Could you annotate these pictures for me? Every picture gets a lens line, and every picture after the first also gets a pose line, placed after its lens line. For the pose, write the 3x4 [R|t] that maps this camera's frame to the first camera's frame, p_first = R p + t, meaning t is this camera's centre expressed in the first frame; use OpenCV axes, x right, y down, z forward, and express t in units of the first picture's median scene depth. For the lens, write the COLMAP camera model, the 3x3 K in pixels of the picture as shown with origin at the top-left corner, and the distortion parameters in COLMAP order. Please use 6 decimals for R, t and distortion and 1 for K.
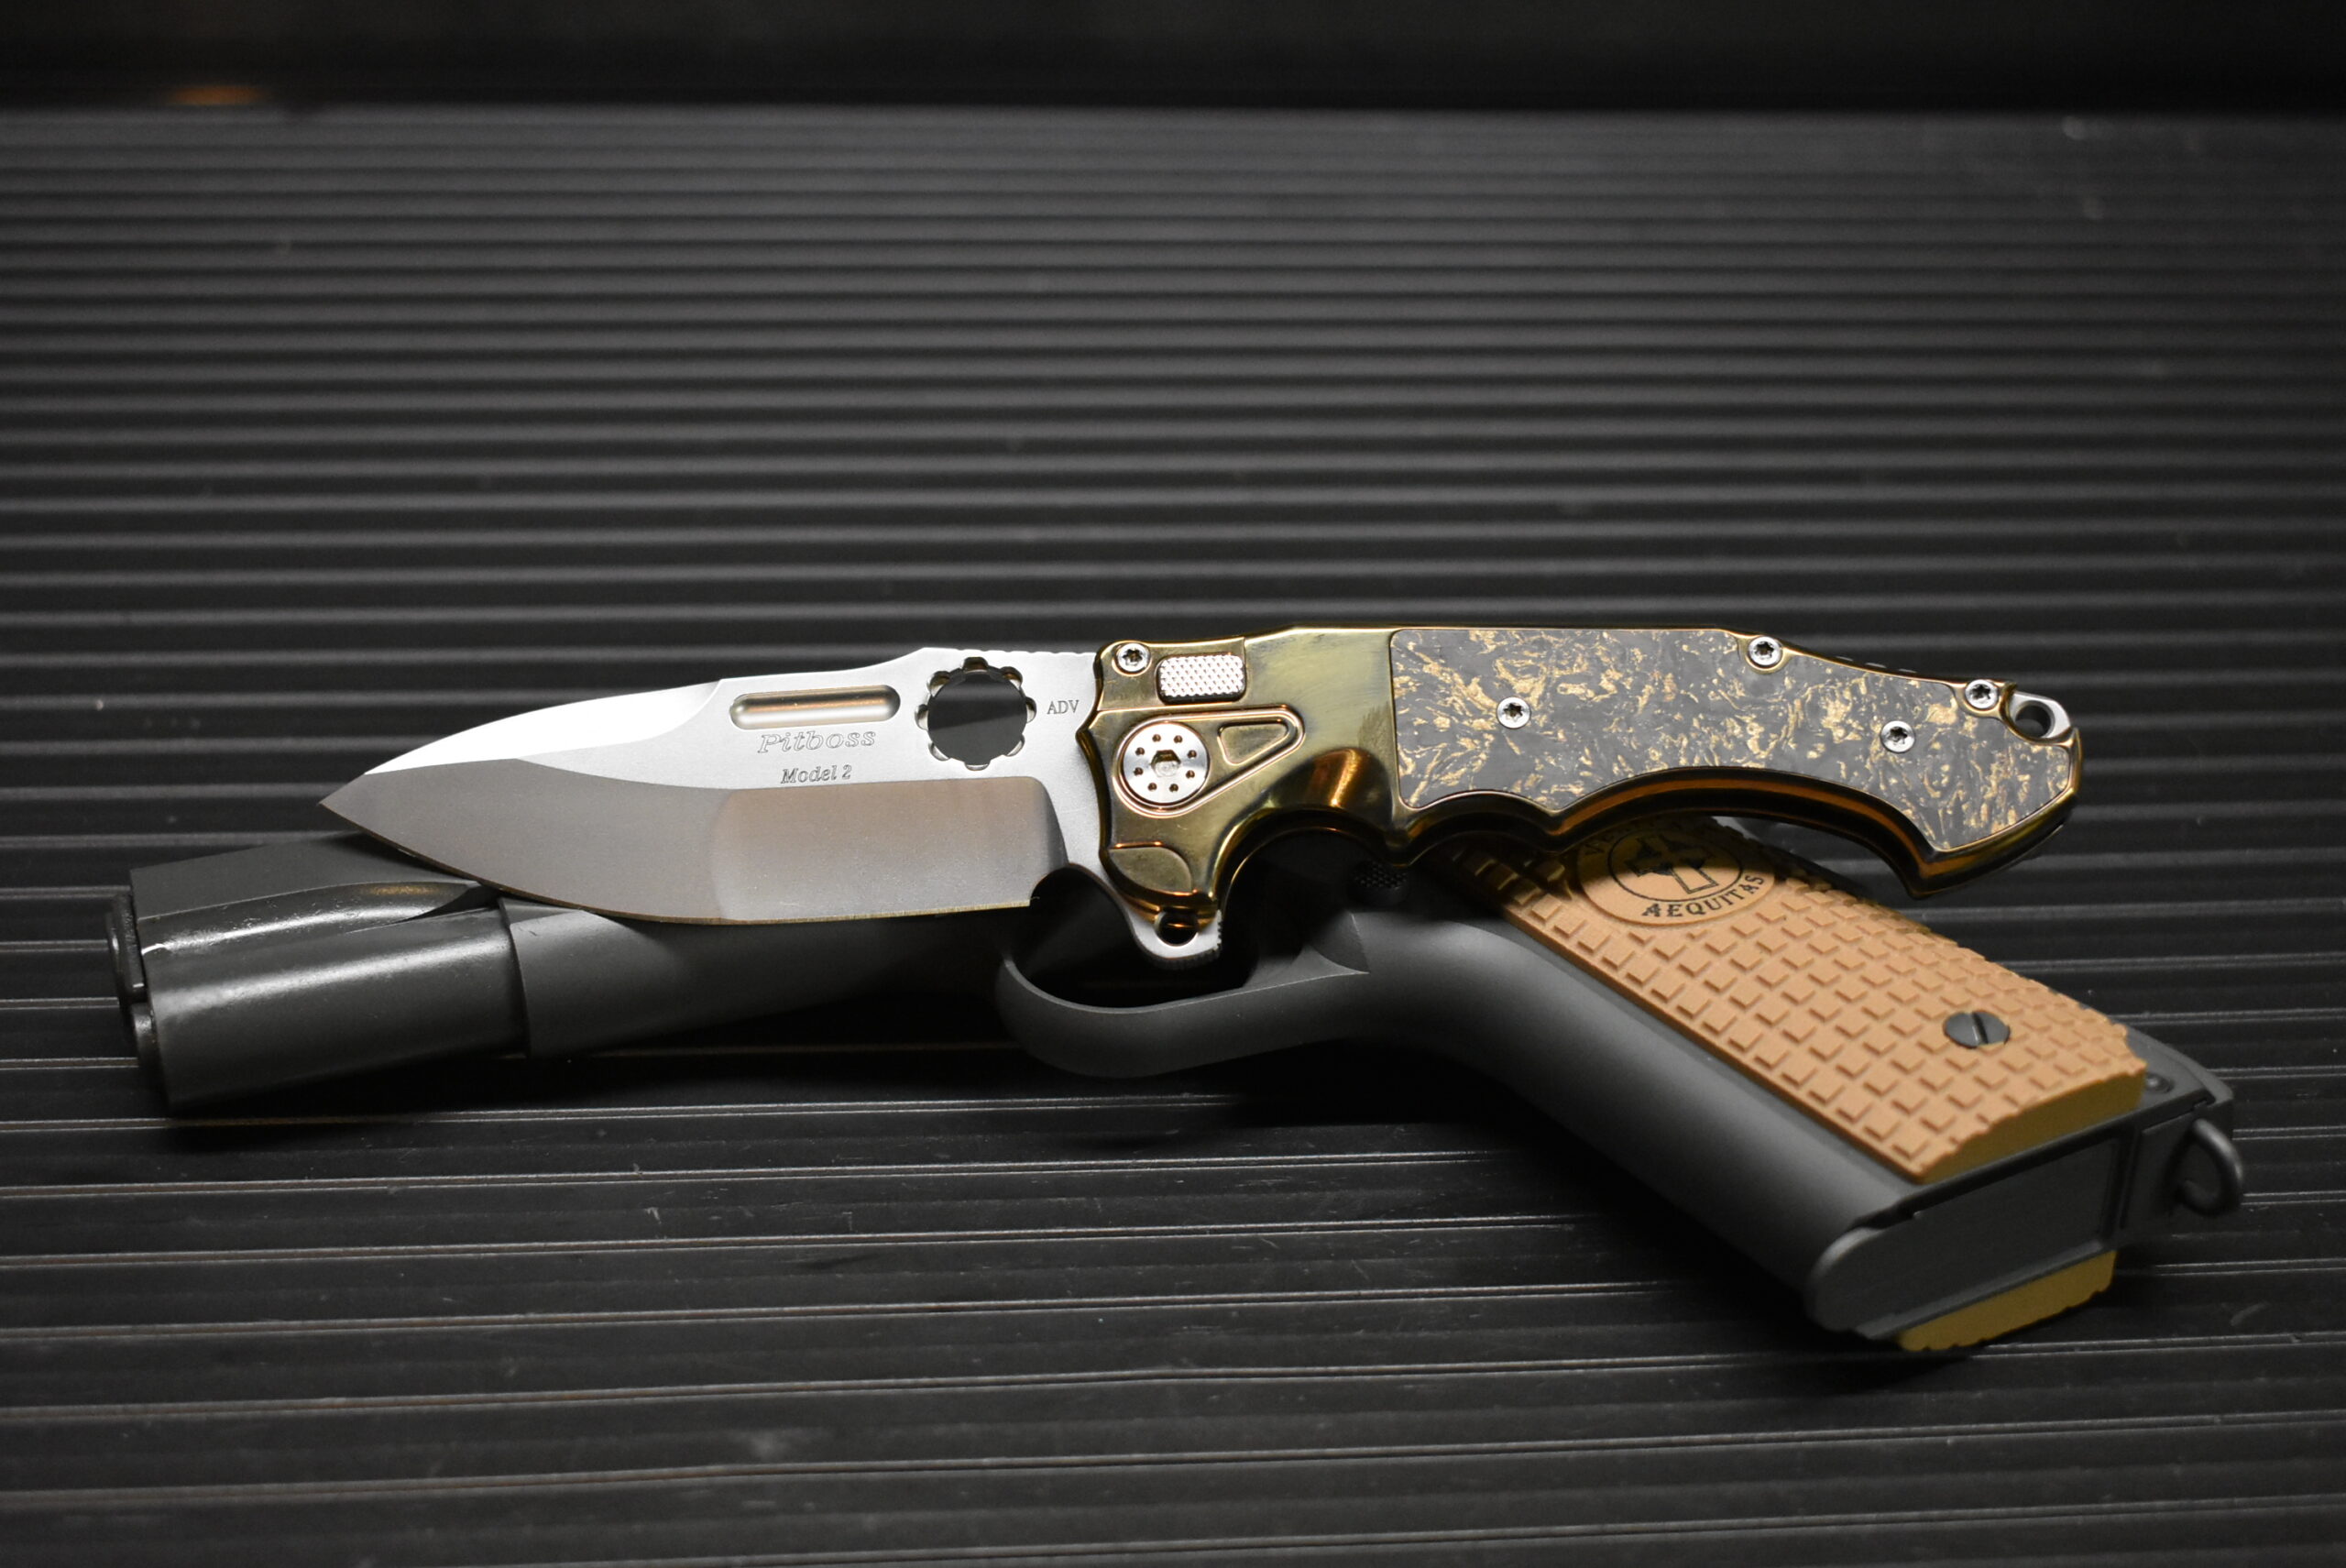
lens RADIAL K [[3372.7, 0, 1173.0], [0, 3372.7, 784.0], [0, 0, 1]] dist [-0.034798, 0.019025]
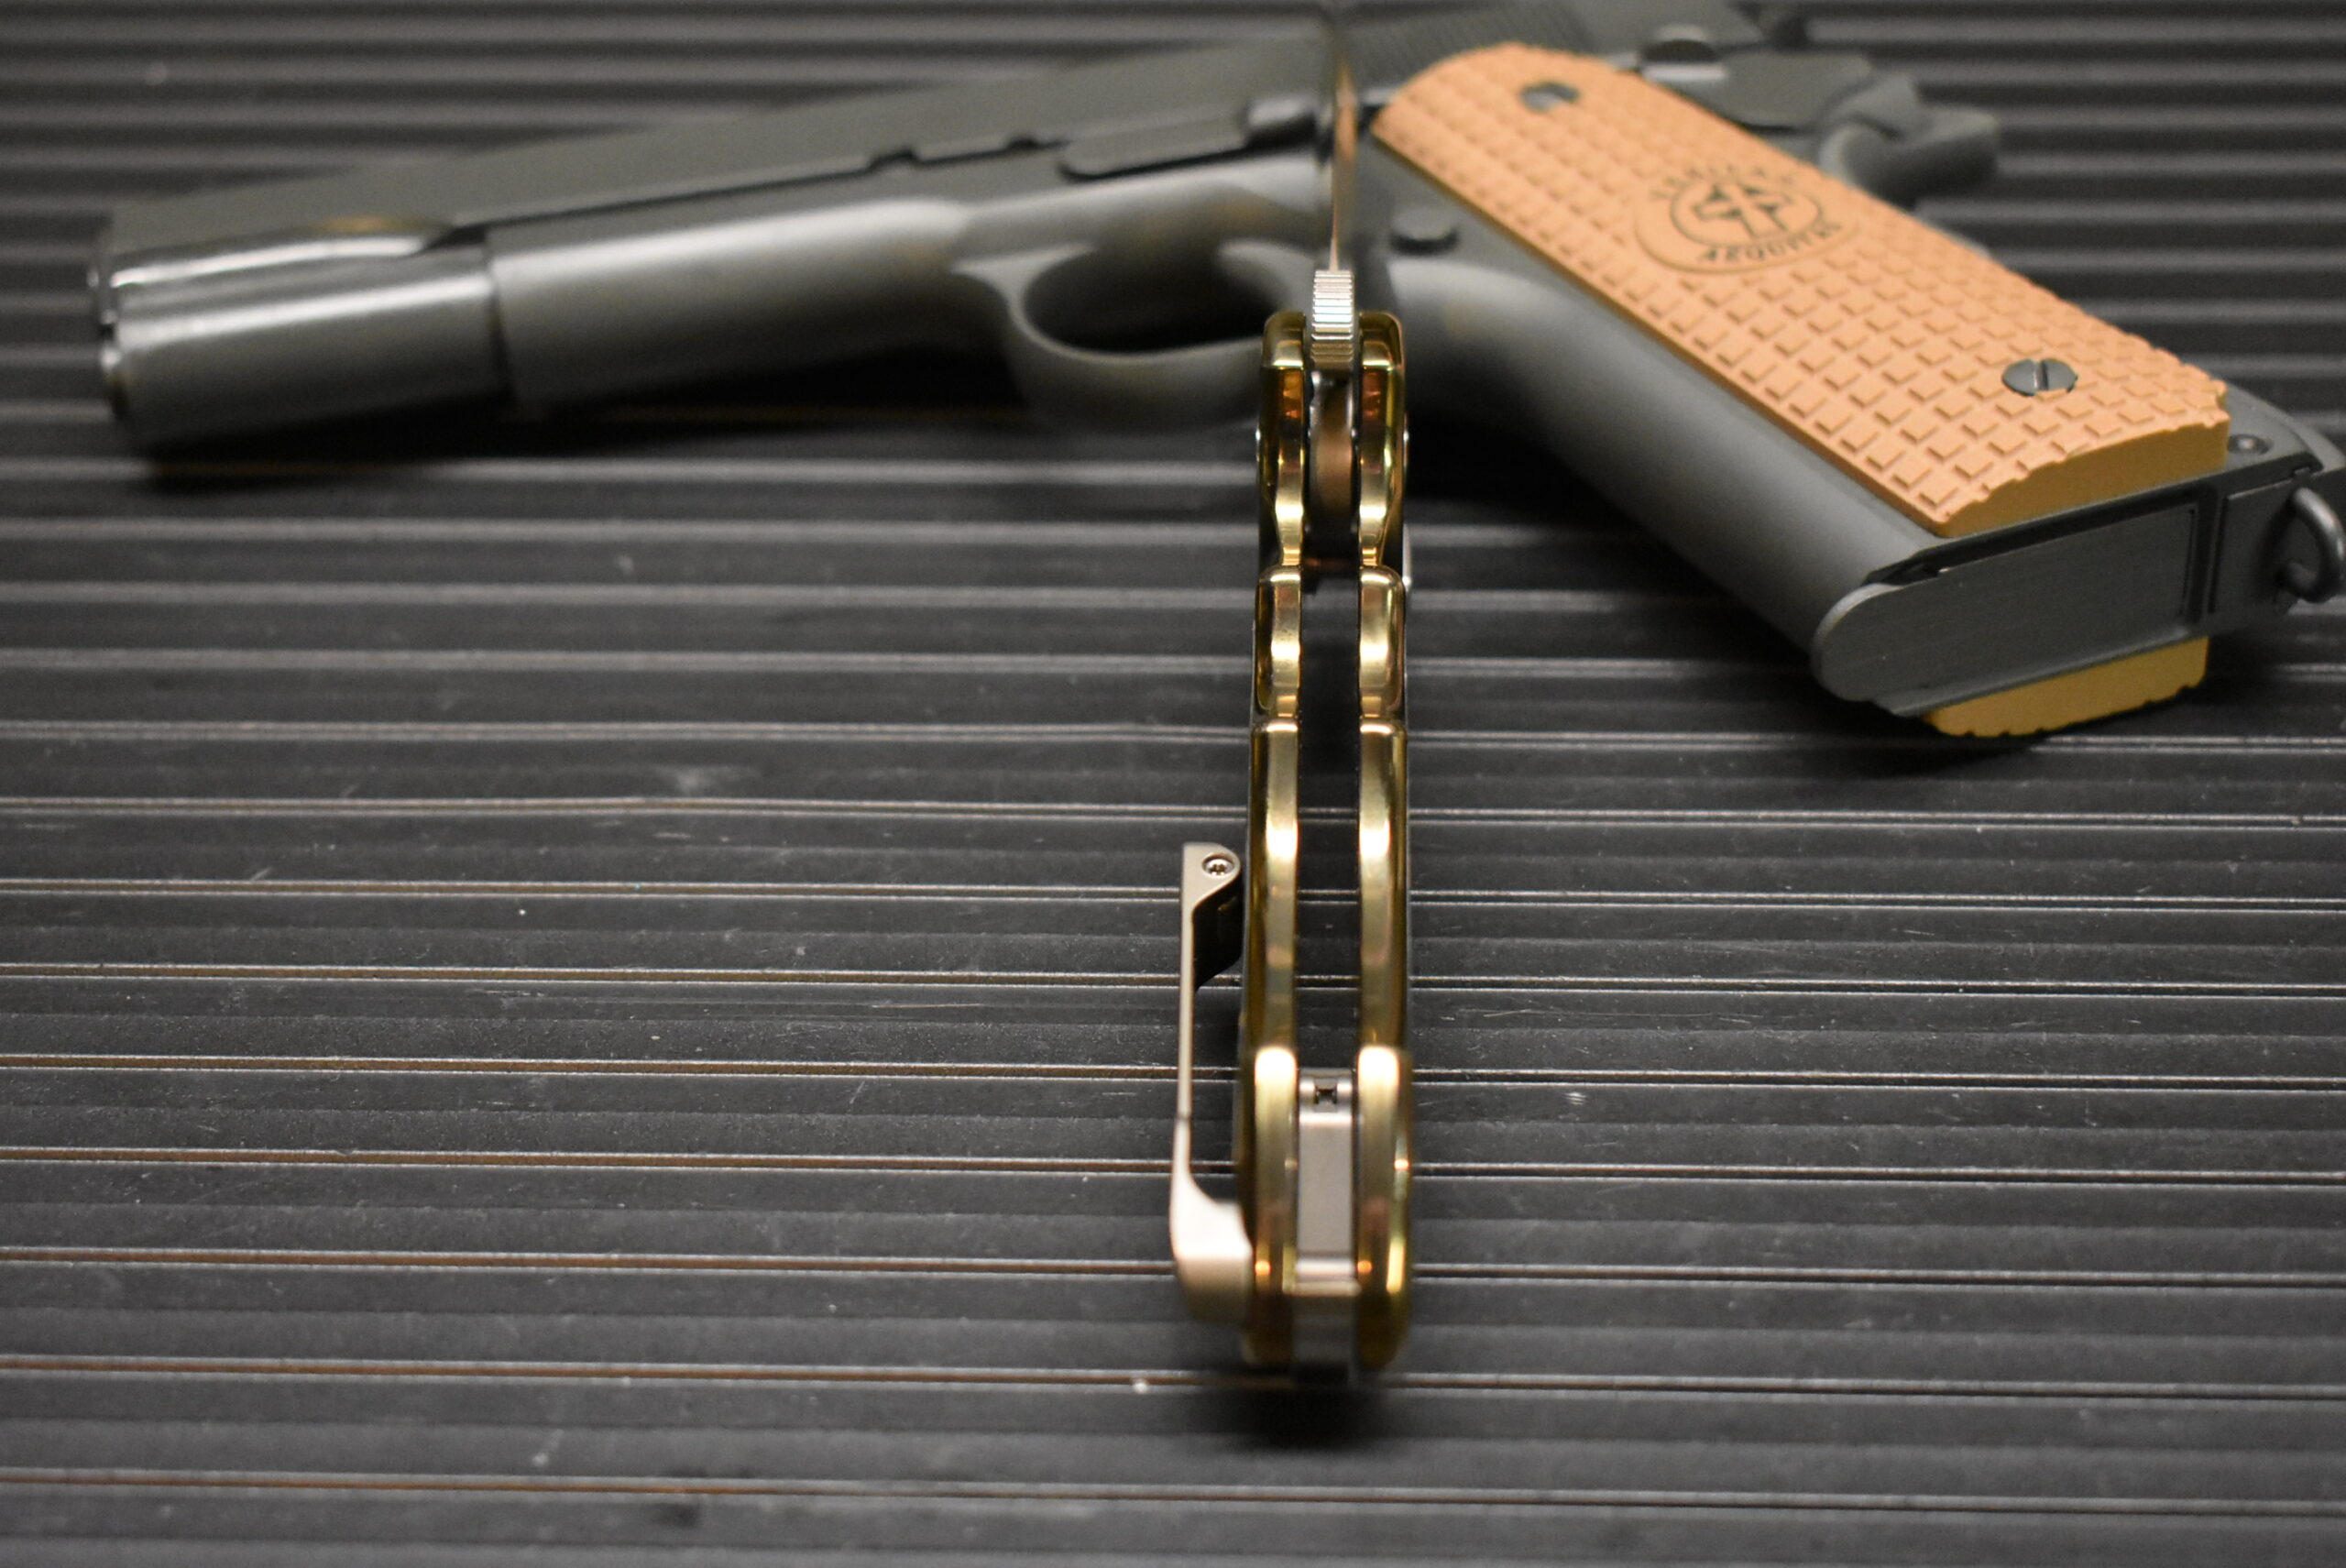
lens RADIAL K [[3873.0, 0, 1173.0], [0, 3873.0, 784.0], [0, 0, 1]] dist [-0.007391, -0.053069]
pose [[0.988705, 0.031558, -0.146517, 0.156709], [-0.017841, 0.995412, 0.094006, 0.083333], [0.148811, -0.090330, 0.984731, -0.049498]]
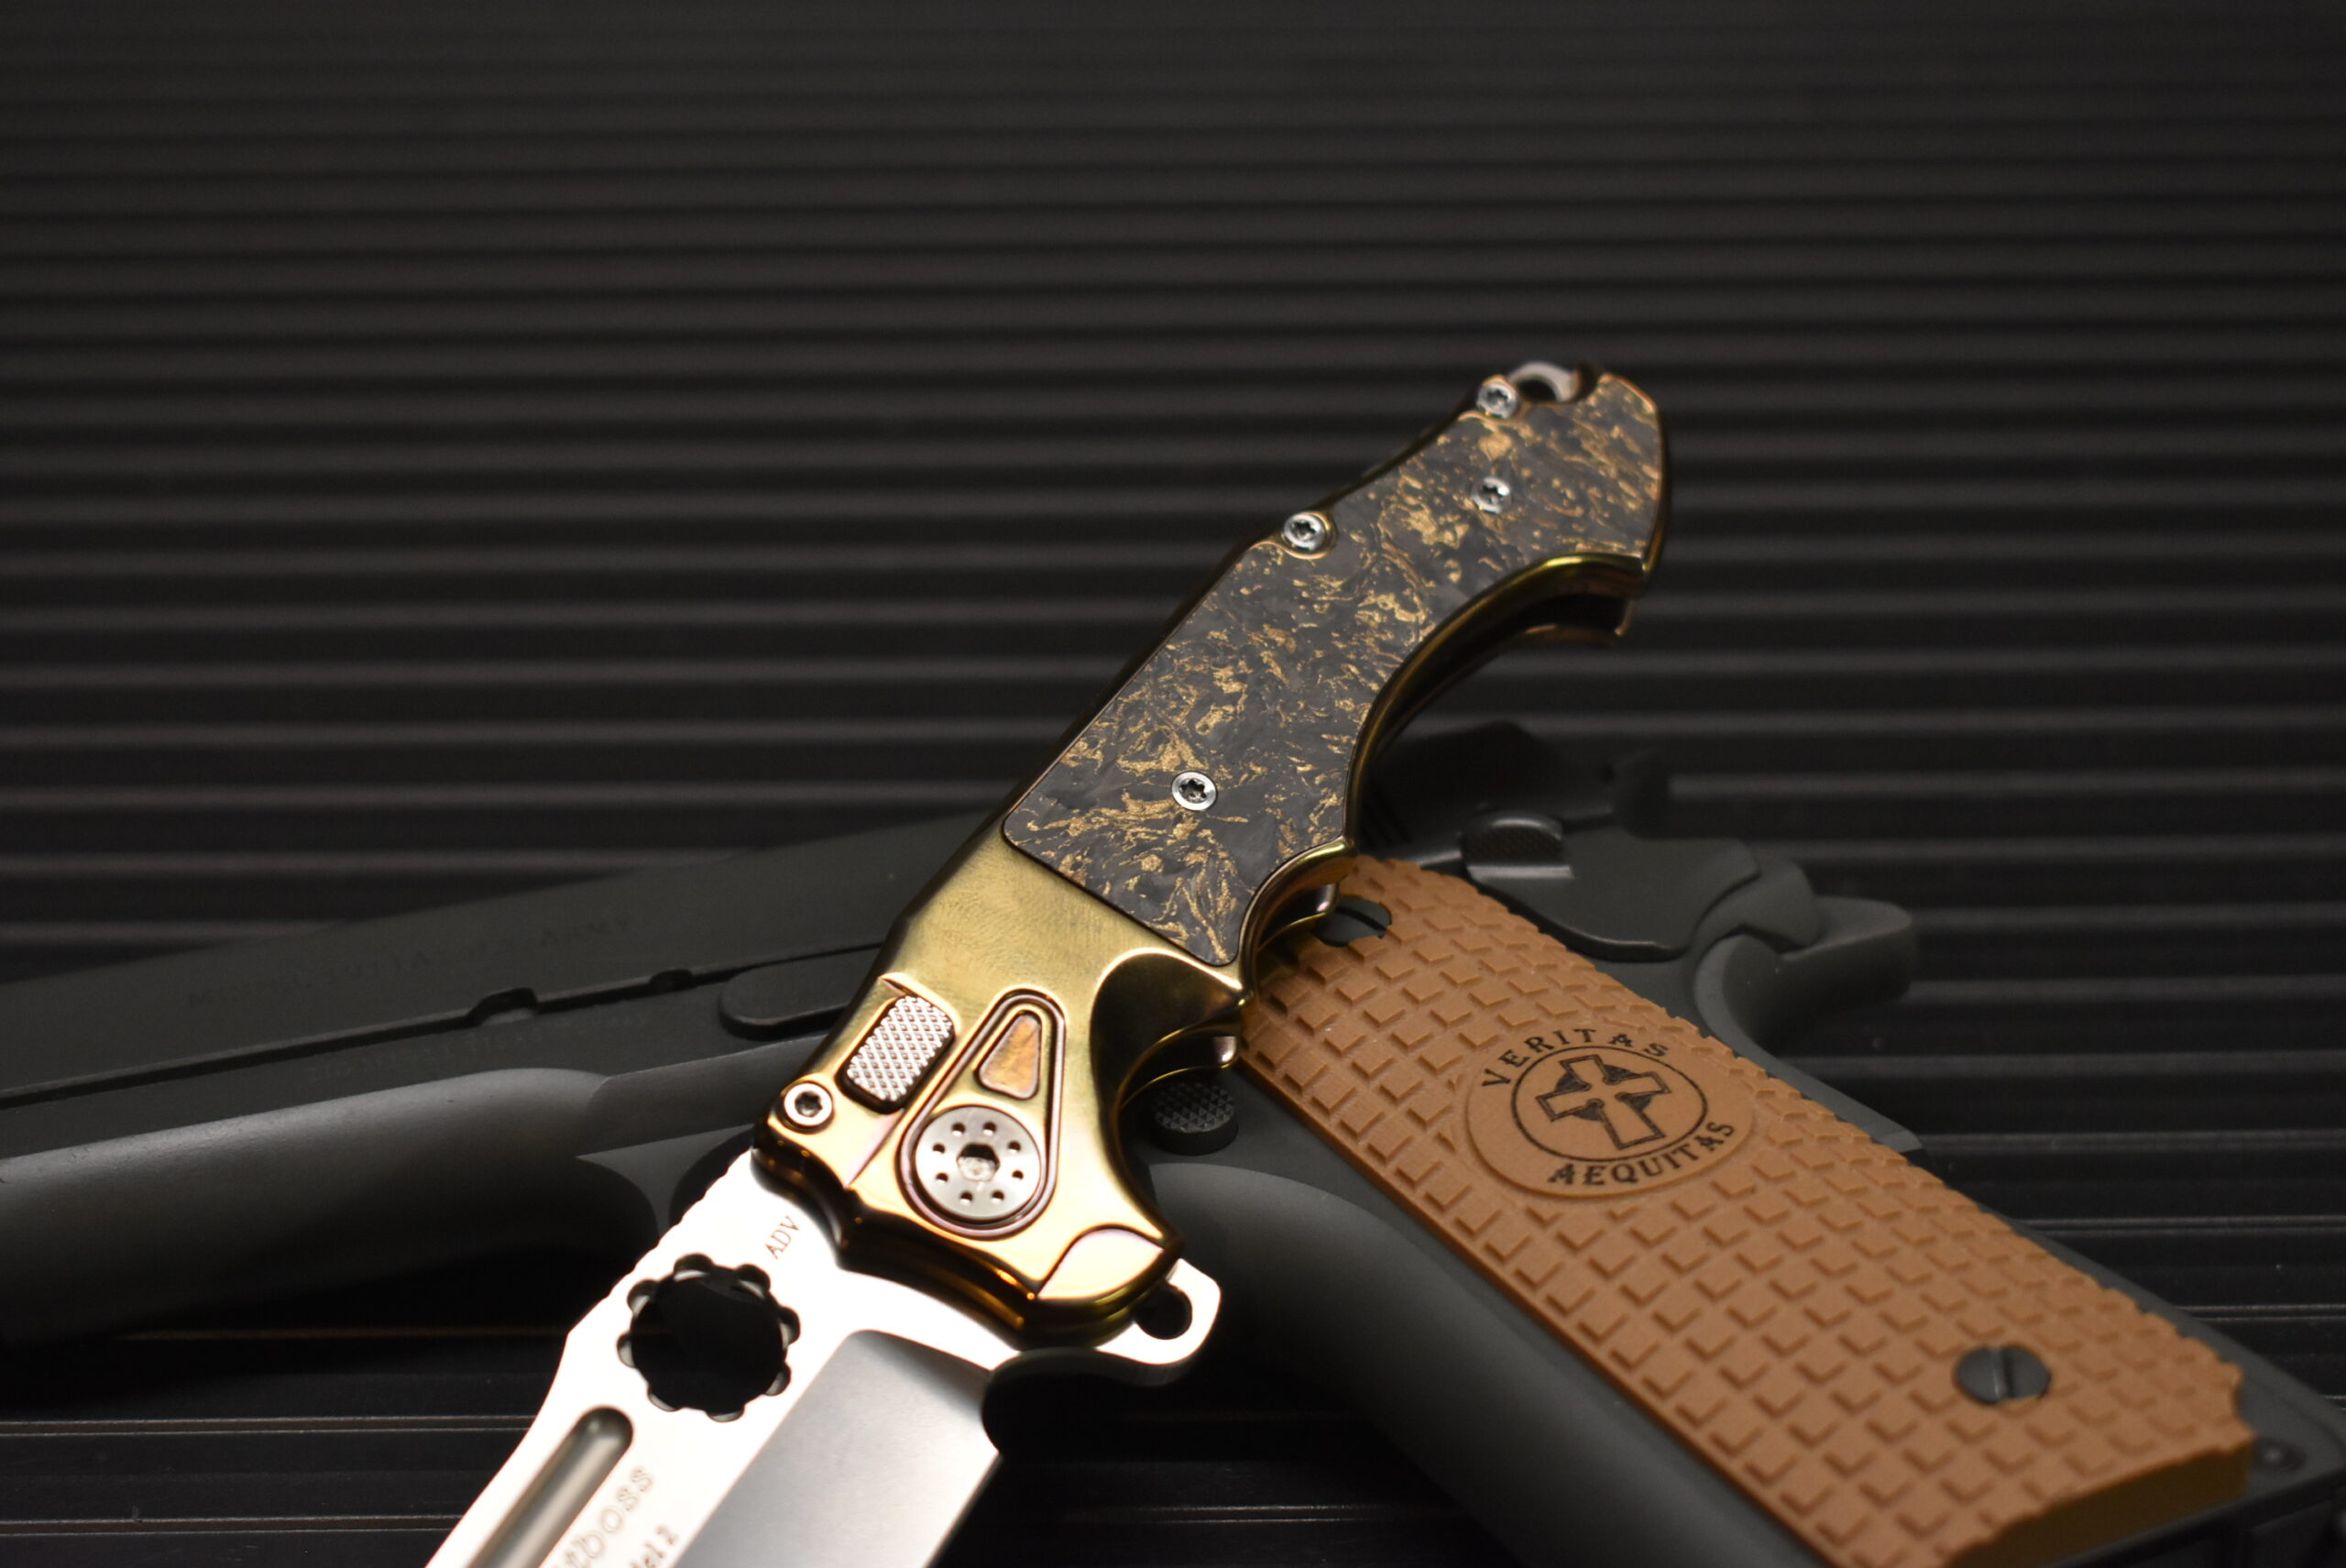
lens RADIAL K [[4326.1, 0, 1173.0], [0, 4326.1, 784.0], [0, 0, 1]] dist [0.005427, 0.038886]
pose [[0.996157, 0.006523, -0.087345, 0.139522], [-0.005229, 0.999873, 0.015035, -0.055549], [0.087432, -0.014521, 0.996065, 0.109983]]
